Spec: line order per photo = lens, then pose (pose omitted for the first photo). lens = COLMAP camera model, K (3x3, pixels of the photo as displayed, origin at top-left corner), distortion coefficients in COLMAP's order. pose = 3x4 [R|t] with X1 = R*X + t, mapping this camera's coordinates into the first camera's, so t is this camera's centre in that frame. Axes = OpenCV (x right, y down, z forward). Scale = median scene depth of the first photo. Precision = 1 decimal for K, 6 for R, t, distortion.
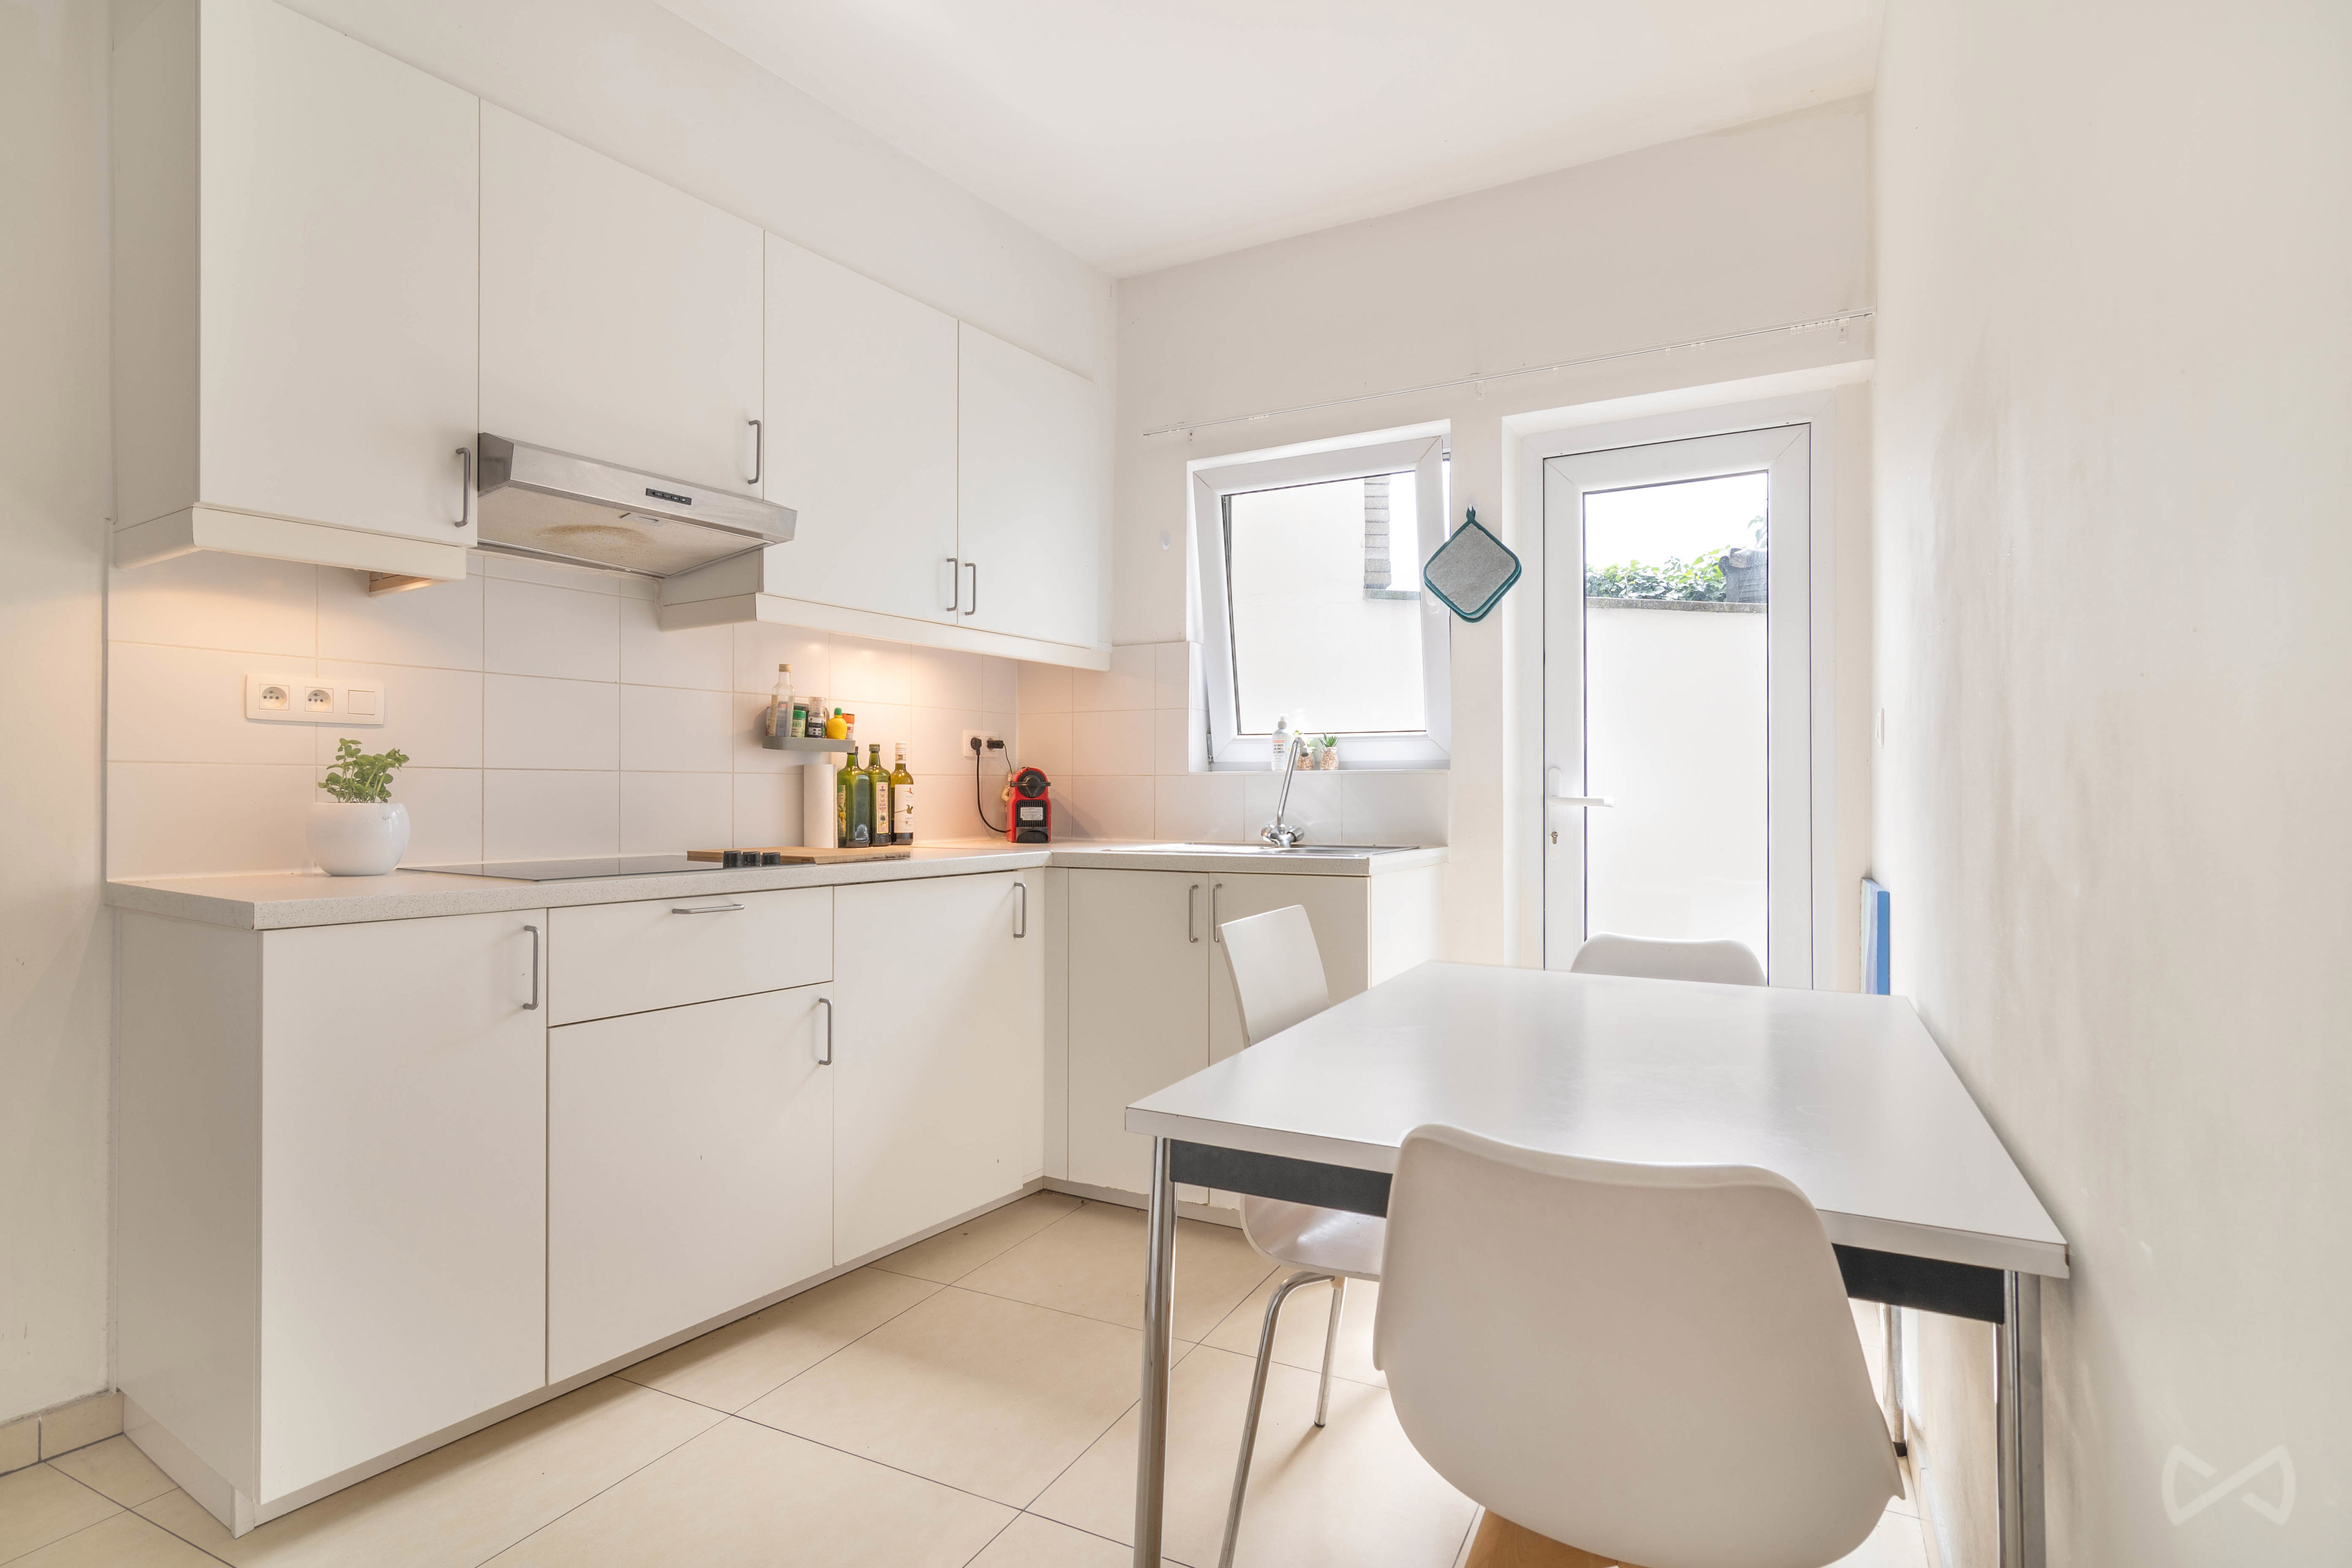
lens RADIAL K [[1144.7, 0, 1176.0], [0, 1144.7, 784.0], [0, 0, 1]] dist [-0.023929, -0.000149]
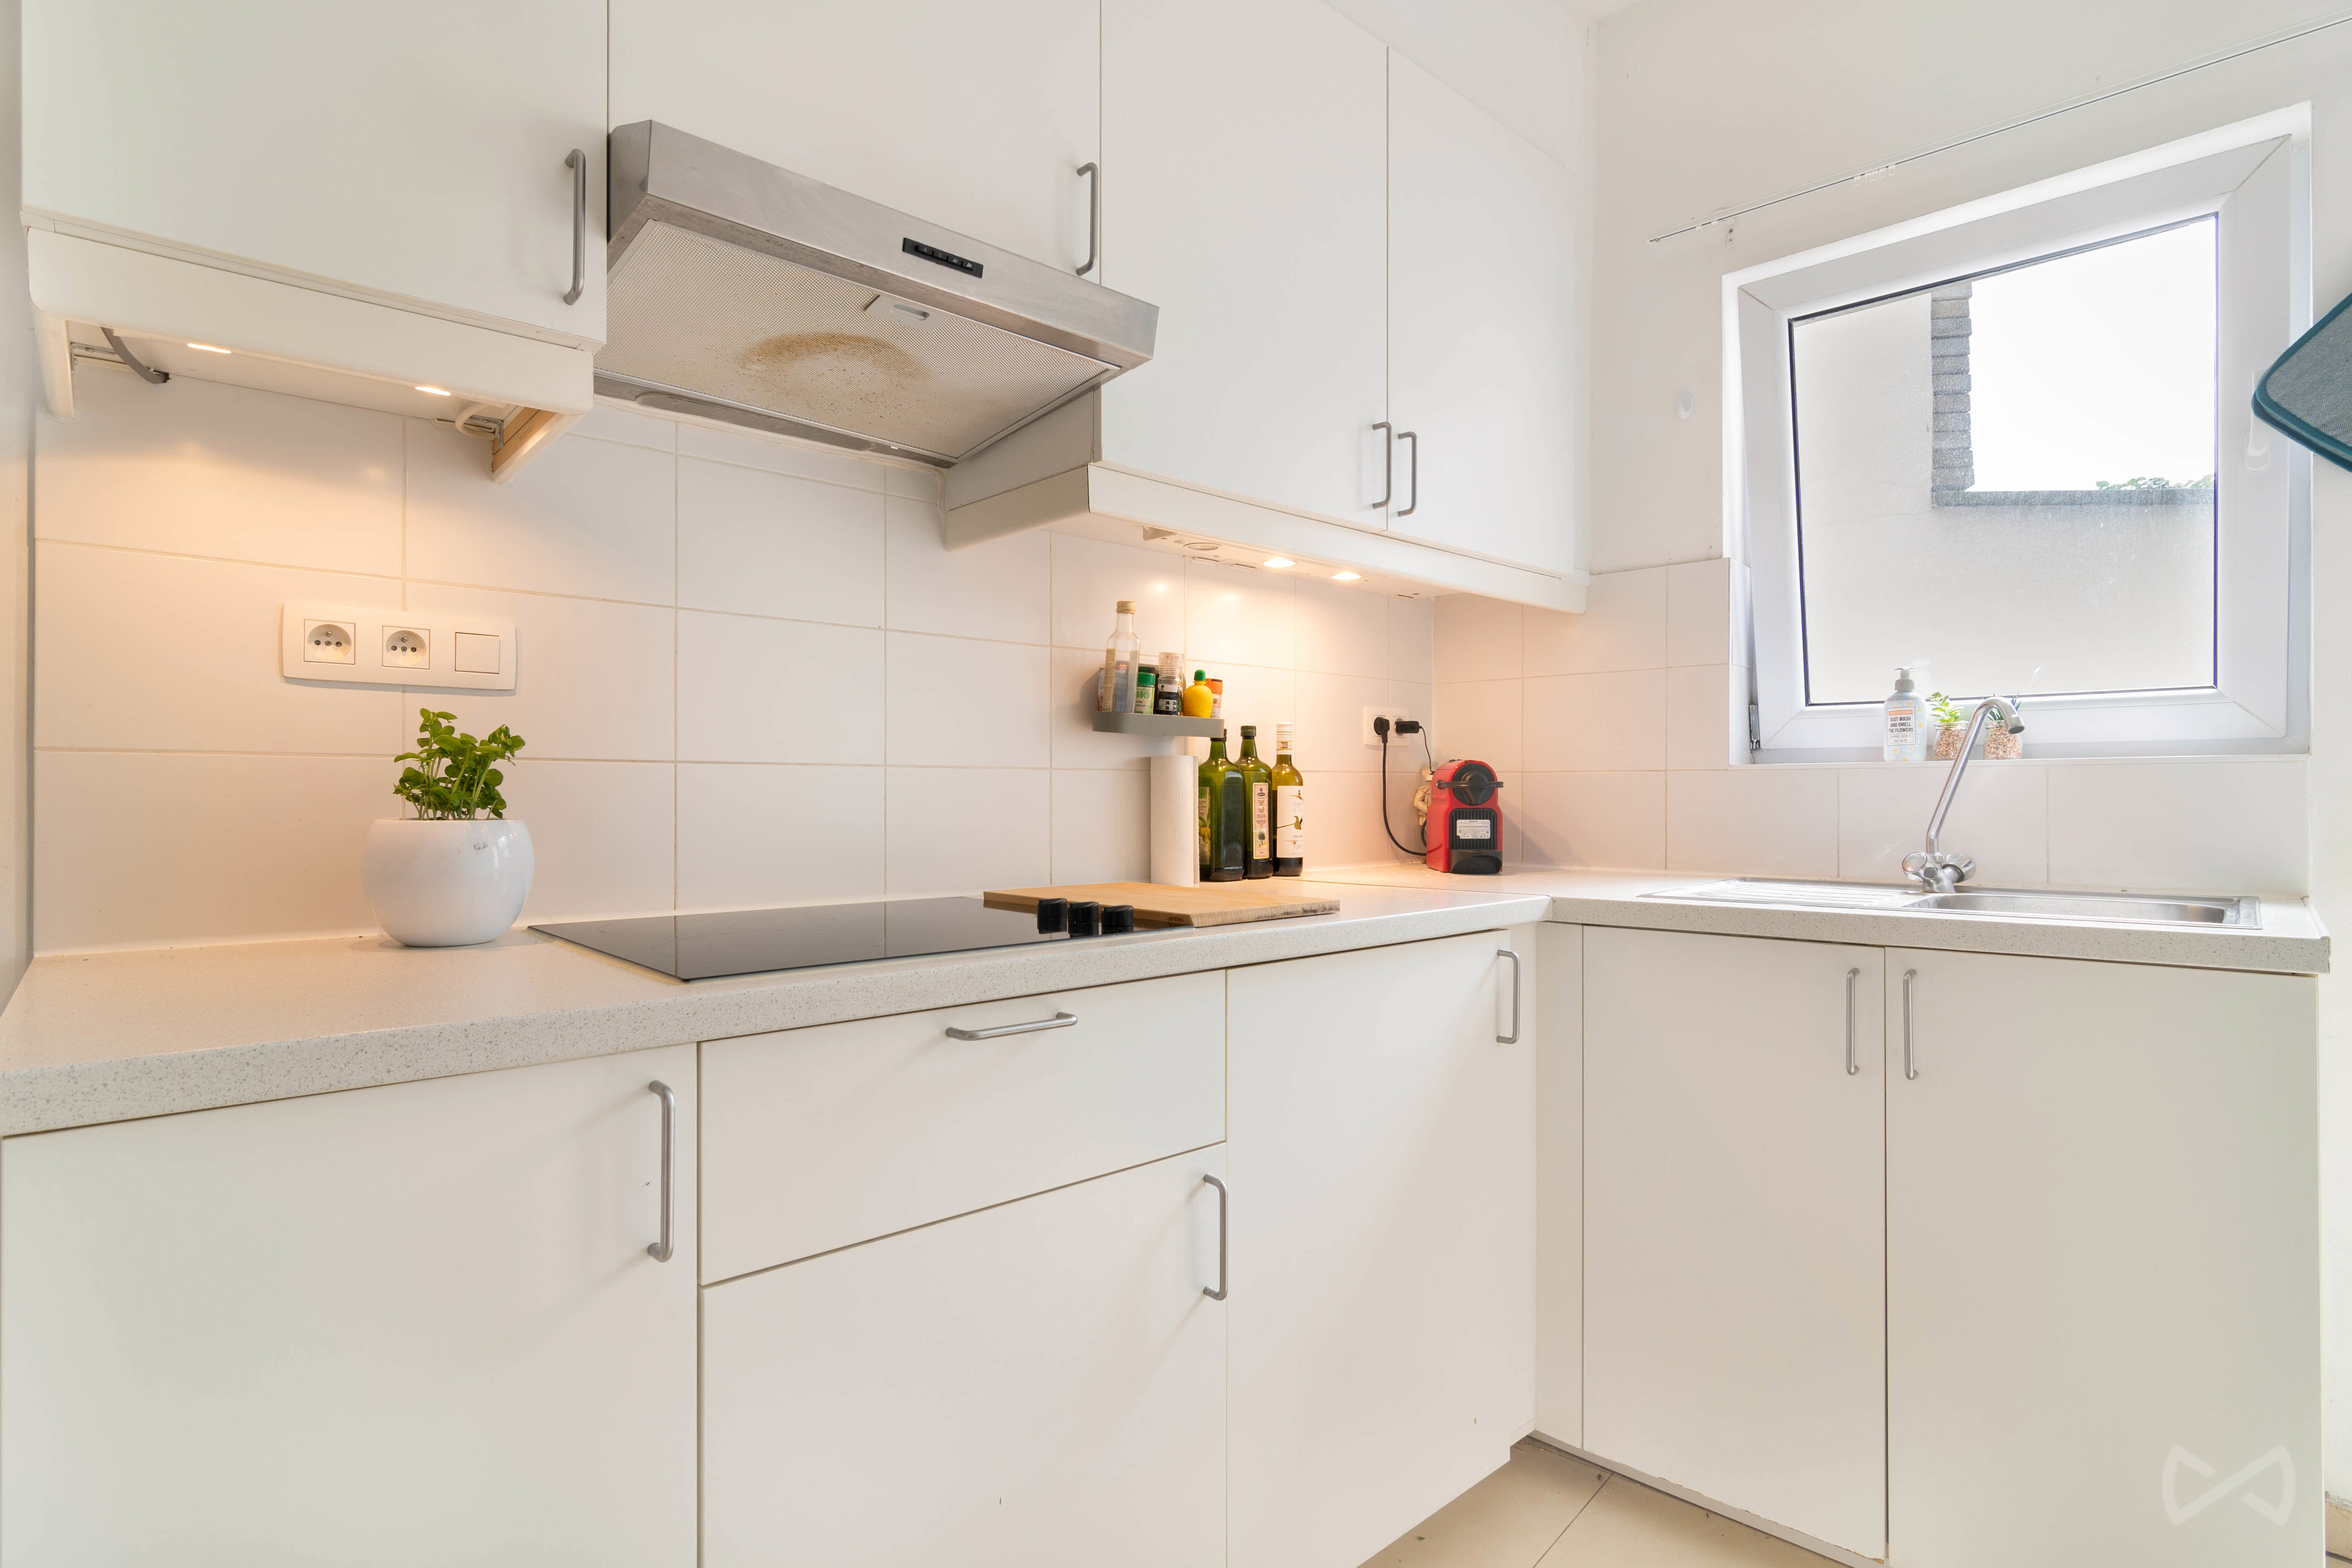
lens RADIAL K [[1144.7, 0, 1176.0], [0, 1144.7, 784.0], [0, 0, 1]] dist [-0.023929, -0.000149]
pose [[0.967671, -0.002645, -0.252202, -0.145776], [0.002394, 0.999996, -0.001301, 0.000117], [0.252204, 0.000655, 0.967674, 0.363147]]
